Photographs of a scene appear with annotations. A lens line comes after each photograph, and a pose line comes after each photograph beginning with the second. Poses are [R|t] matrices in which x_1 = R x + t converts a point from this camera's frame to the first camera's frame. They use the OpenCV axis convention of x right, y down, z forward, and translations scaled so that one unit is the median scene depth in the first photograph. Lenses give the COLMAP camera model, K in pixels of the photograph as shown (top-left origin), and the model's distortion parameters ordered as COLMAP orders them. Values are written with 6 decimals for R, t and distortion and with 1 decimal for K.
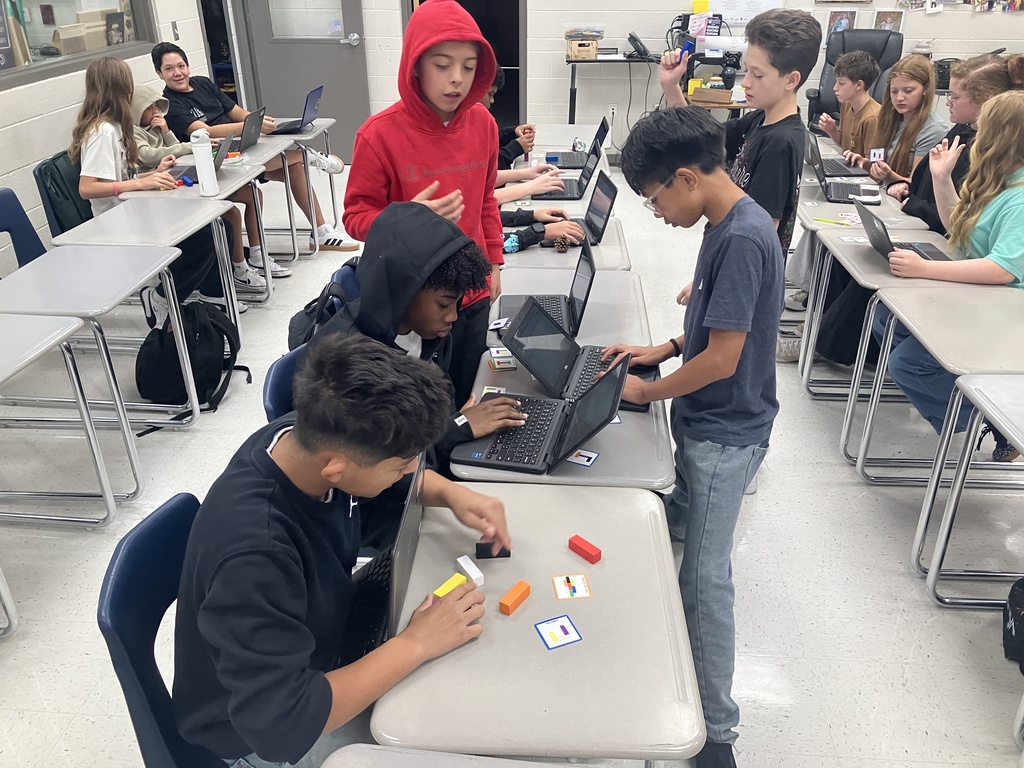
lens RADIAL K [[840.5, 0, 507.9], [0, 840.5, 387.0], [0, 0, 1]] dist [0.045484, -0.039145]
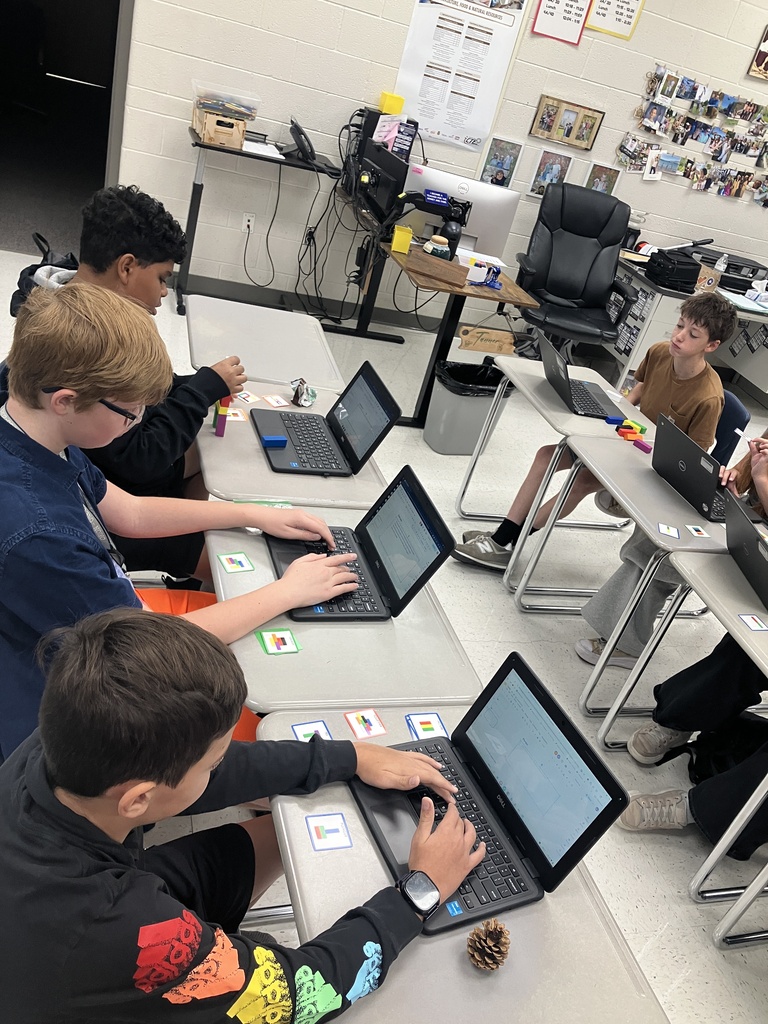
lens RADIAL K [[840.5, 0, 383.7], [0, 840.5, 513.6], [0, 0, 1]] dist [0.045484, -0.039145]
pose [[0.905353, 0.026808, 0.423812, -0.064300], [-0.074730, 0.992489, 0.096859, -0.185907], [-0.418032, -0.119363, 0.900556, 0.345531]]
